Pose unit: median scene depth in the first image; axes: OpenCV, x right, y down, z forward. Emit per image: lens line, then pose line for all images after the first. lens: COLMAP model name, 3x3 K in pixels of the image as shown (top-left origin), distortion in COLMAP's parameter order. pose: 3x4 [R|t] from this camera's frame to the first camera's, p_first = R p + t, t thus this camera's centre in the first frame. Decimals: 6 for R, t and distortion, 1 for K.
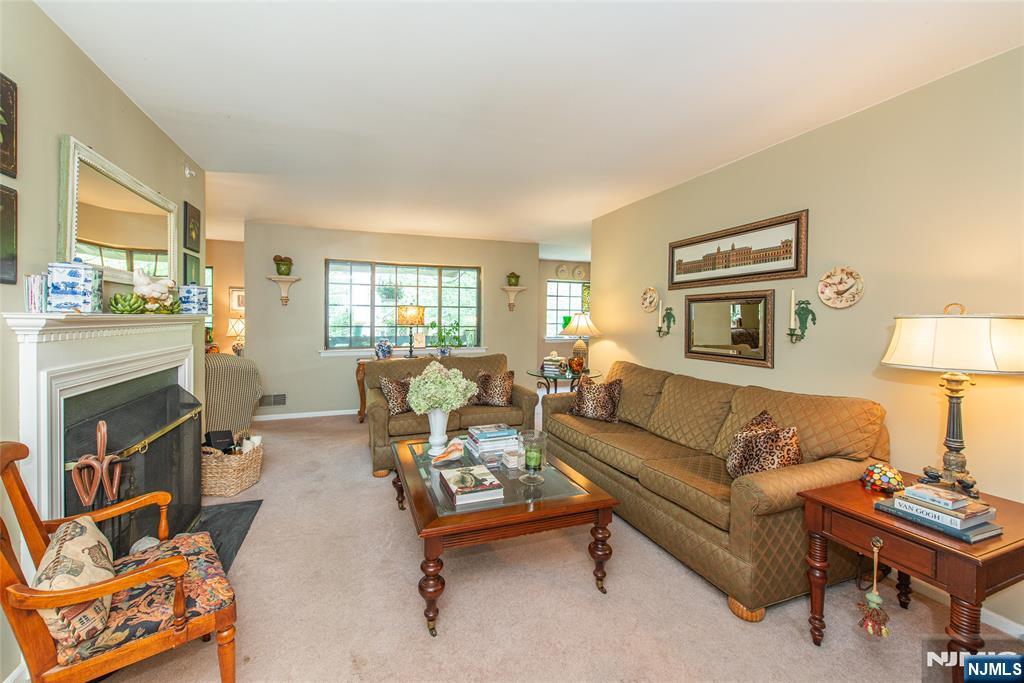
lens RADIAL K [[399.3, 0, 492.5], [0, 399.3, 321.8], [0, 0, 1]] dist [0.013799, -0.008915]
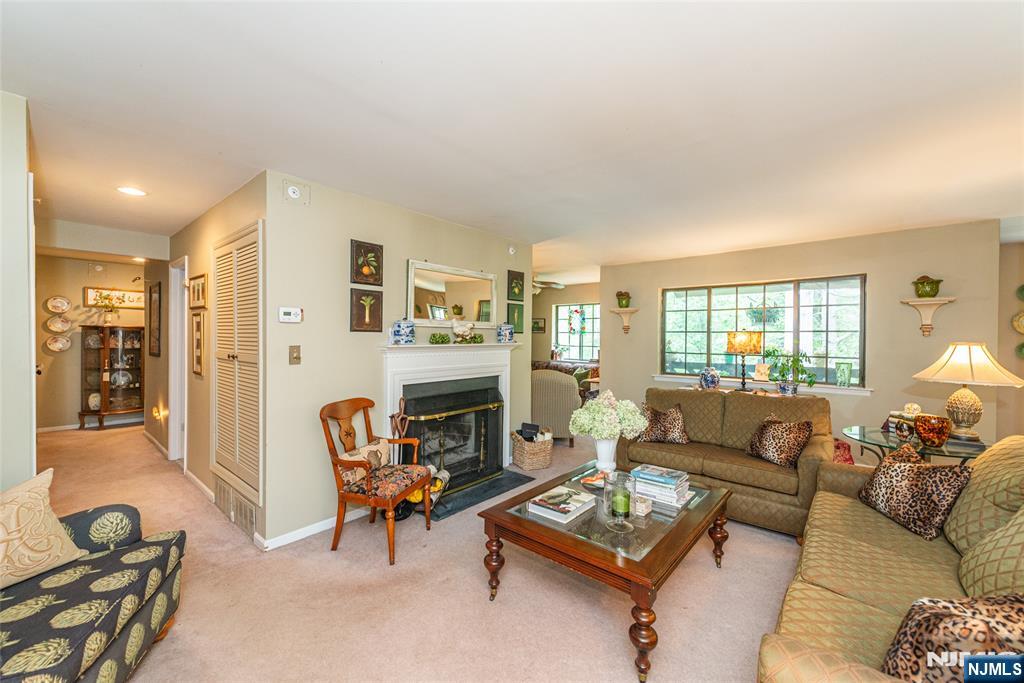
lens RADIAL K [[400.9, 0, 511.5], [0, 400.9, 338.3], [0, 0, 1]] dist [0.014109, -0.005405]
pose [[0.505255, -0.004319, -0.862959, 0.632320], [-0.009759, 0.999895, -0.010718, -0.021738], [0.862915, 0.013838, 0.505160, 0.254307]]
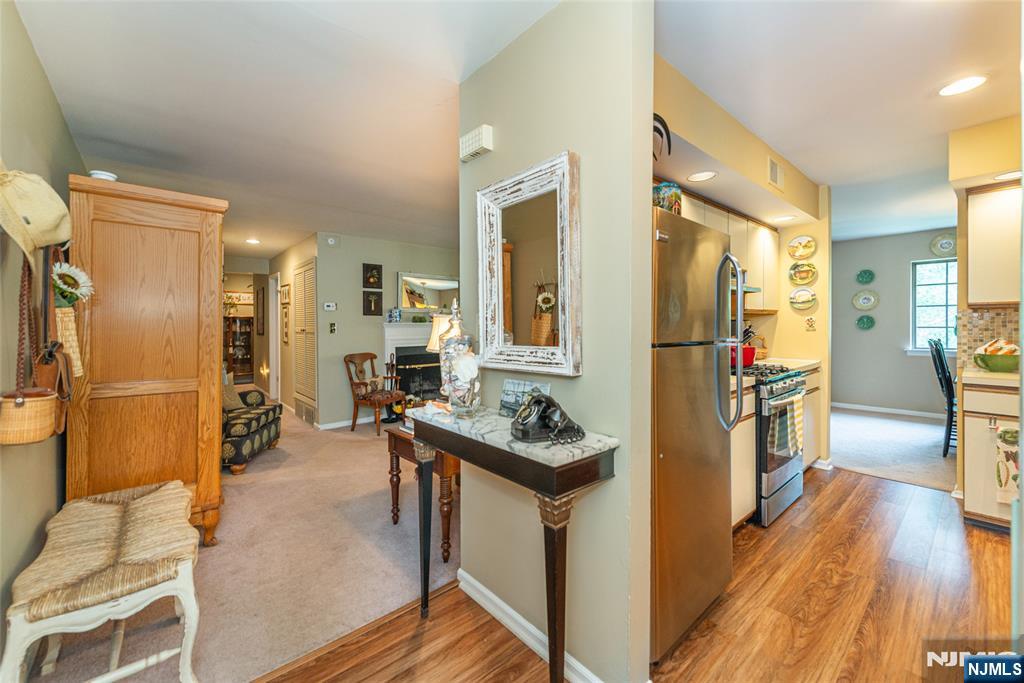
lens RADIAL K [[412.1, 0, 512.5], [0, 412.1, 325.2], [0, 0, 1]] dist [0.009903, -0.006296]
pose [[0.364343, -0.013314, -0.931170, 1.646555], [0.002141, 0.999907, -0.013460, 0.031567], [0.931262, 0.002910, 0.364338, 0.382747]]
